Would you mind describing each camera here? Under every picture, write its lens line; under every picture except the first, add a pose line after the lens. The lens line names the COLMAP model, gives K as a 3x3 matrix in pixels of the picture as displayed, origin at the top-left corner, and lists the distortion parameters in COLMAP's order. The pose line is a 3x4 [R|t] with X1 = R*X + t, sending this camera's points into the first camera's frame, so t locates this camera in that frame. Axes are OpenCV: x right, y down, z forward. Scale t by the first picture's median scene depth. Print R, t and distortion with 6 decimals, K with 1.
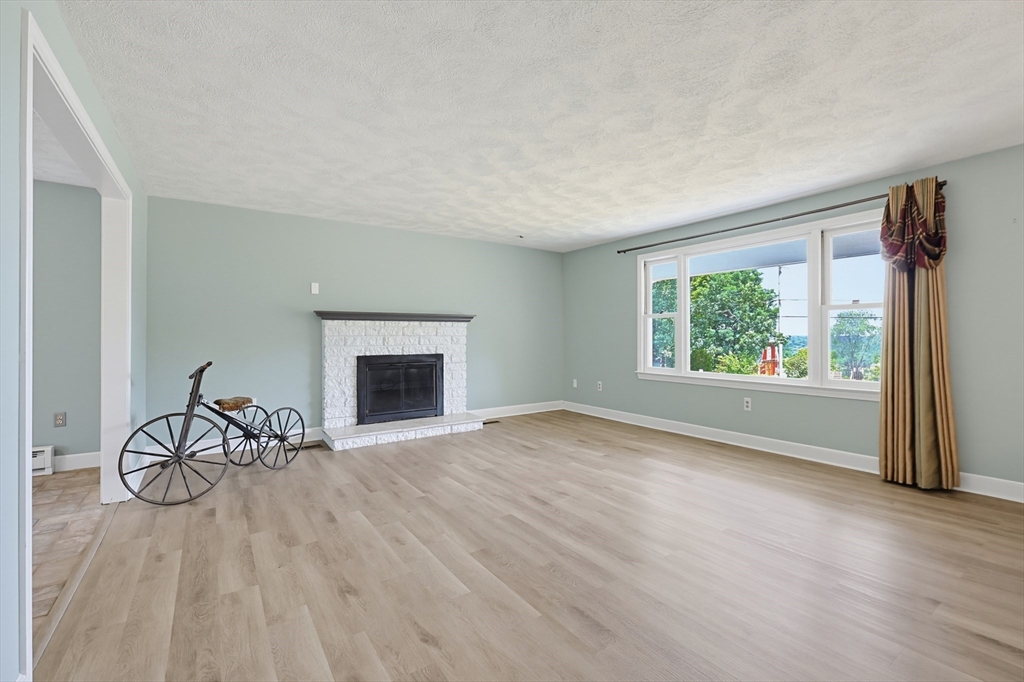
lens RADIAL K [[438.6, 0, 528.1], [0, 438.6, 340.7], [0, 0, 1]] dist [0.004006, -0.000285]
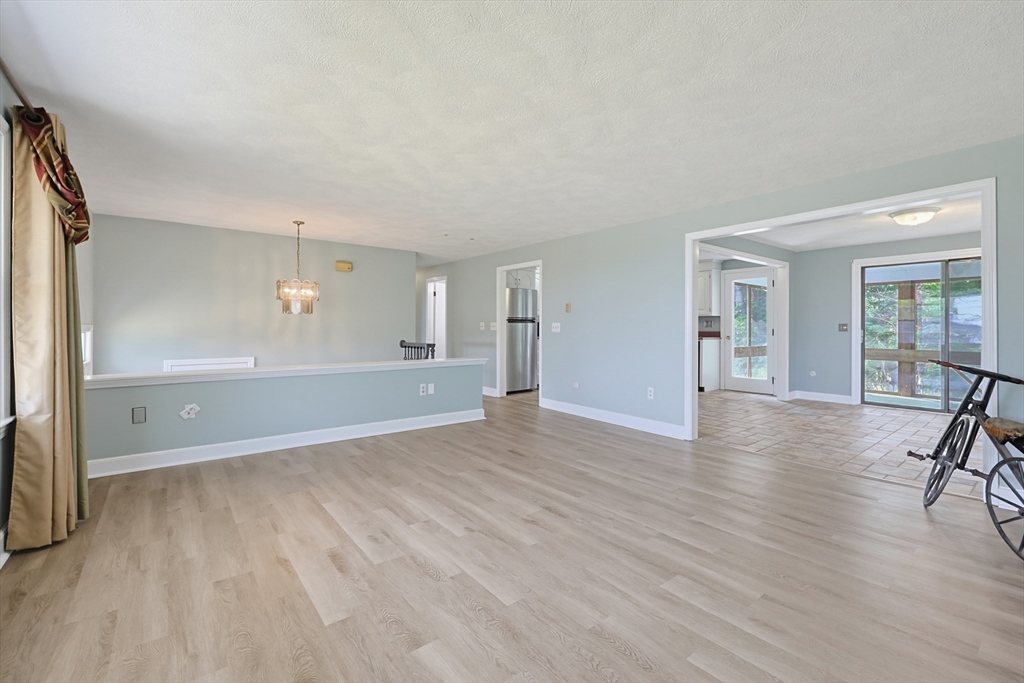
lens RADIAL K [[438.6, 0, 520.7], [0, 438.6, 331.4], [0, 0, 1]] dist [0.004006, -0.000285]
pose [[-0.997925, 0.000293, -0.064392, 0.119775], [-0.000251, 0.999964, 0.008443, -0.011912], [0.064392, 0.008442, -0.997889, 1.470542]]
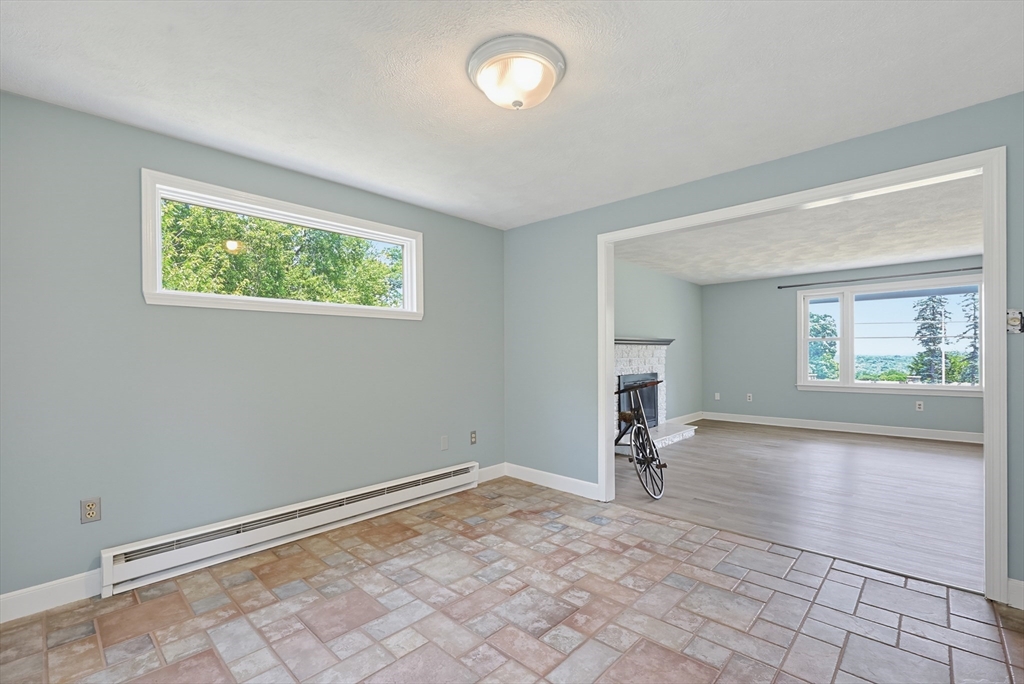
lens RADIAL K [[438.6, 0, 527.1], [0, 438.6, 356.7], [0, 0, 1]] dist [0.004006, -0.000285]
pose [[0.978757, -0.007702, 0.204879, -1.073899], [0.009168, 0.999939, -0.006205, -0.011001], [-0.204818, 0.007951, 0.978768, -0.085276]]
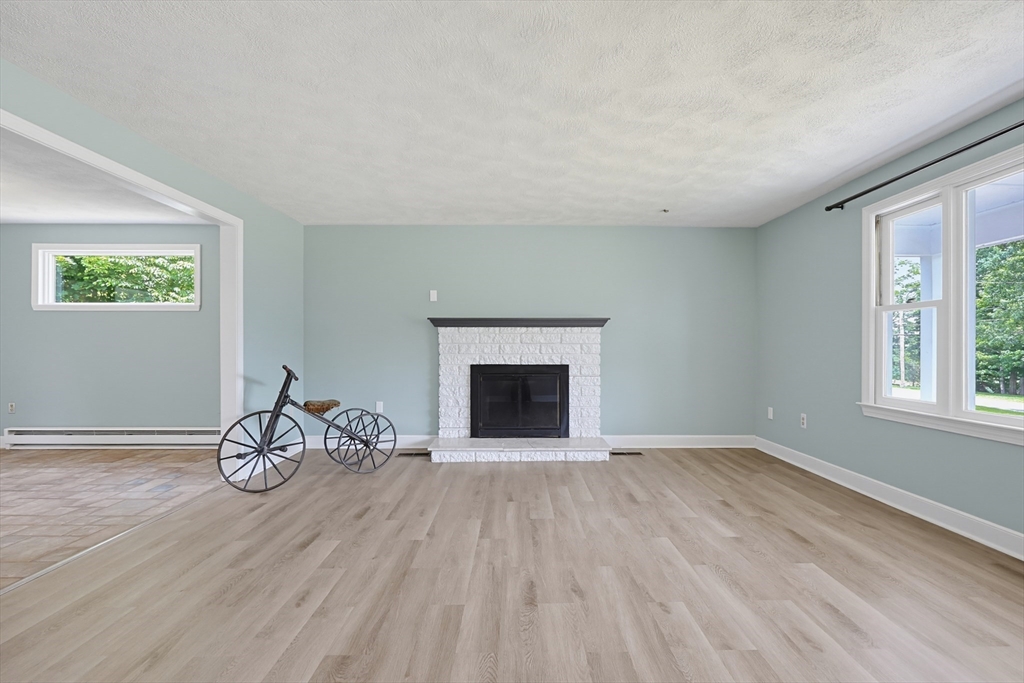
lens RADIAL K [[438.6, 0, 521.5], [0, 438.6, 350.5], [0, 0, 1]] dist [0.004006, -0.000285]
pose [[0.825824, 0.006433, -0.563891, 0.290243], [-0.009734, 0.999949, -0.002848, 0.008088], [0.563843, 0.007841, 0.825845, 0.355741]]
